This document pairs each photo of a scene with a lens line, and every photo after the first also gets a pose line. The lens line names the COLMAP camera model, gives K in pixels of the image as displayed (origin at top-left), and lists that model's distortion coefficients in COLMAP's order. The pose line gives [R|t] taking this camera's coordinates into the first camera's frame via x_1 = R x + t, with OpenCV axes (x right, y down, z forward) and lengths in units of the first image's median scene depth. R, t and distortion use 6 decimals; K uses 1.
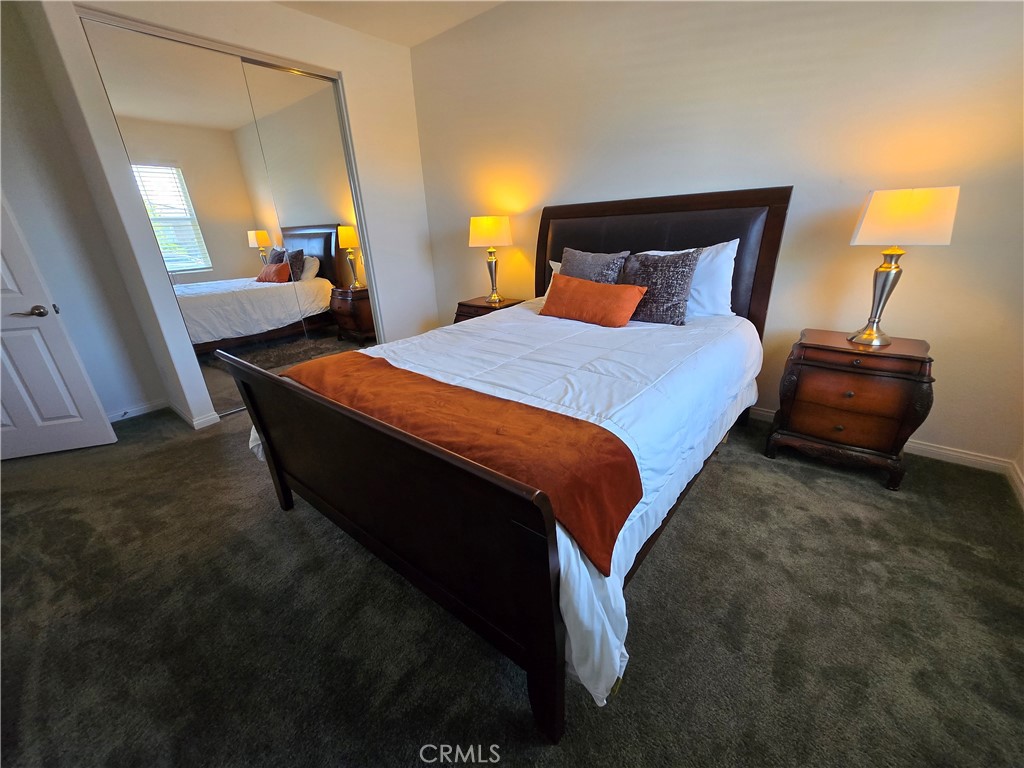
lens RADIAL K [[405.5, 0, 515.9], [0, 405.5, 386.8], [0, 0, 1]] dist [0.001311, -0.000019]
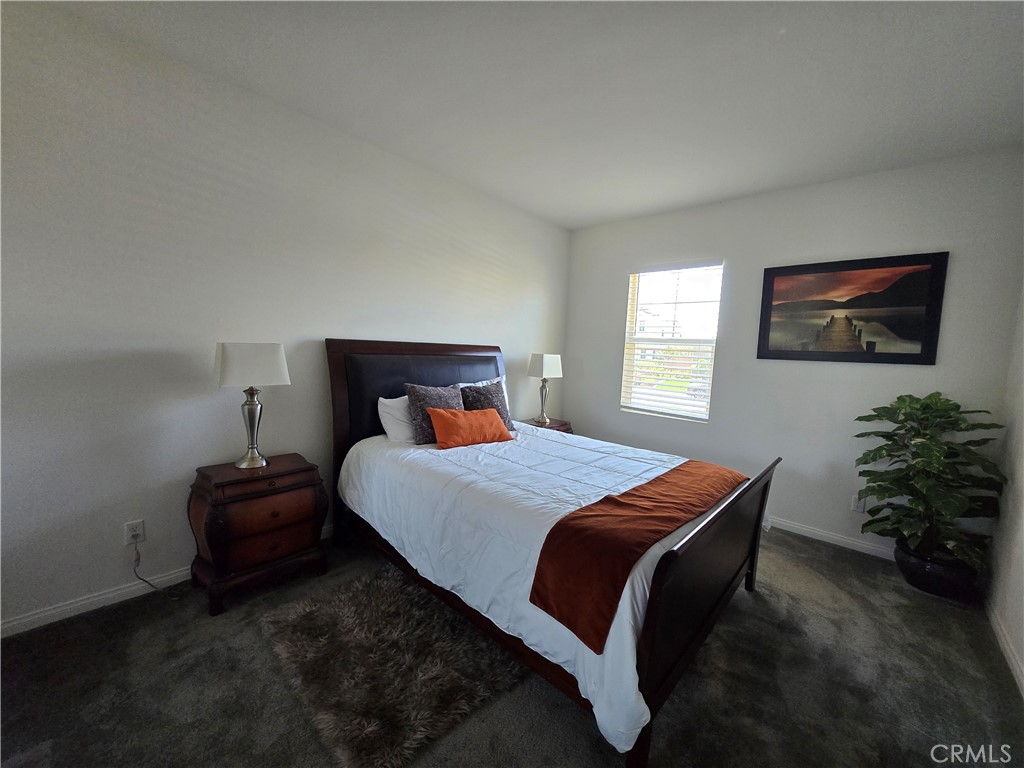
lens RADIAL K [[405.5, 0, 515.4], [0, 405.5, 383.0], [0, 0, 1]] dist [0.001311, -0.000019]
pose [[0.049000, -0.003010, 0.998794, -1.286701], [0.351526, 0.936067, -0.014425, -0.375621], [-0.934895, 0.351809, 0.046926, 1.116303]]
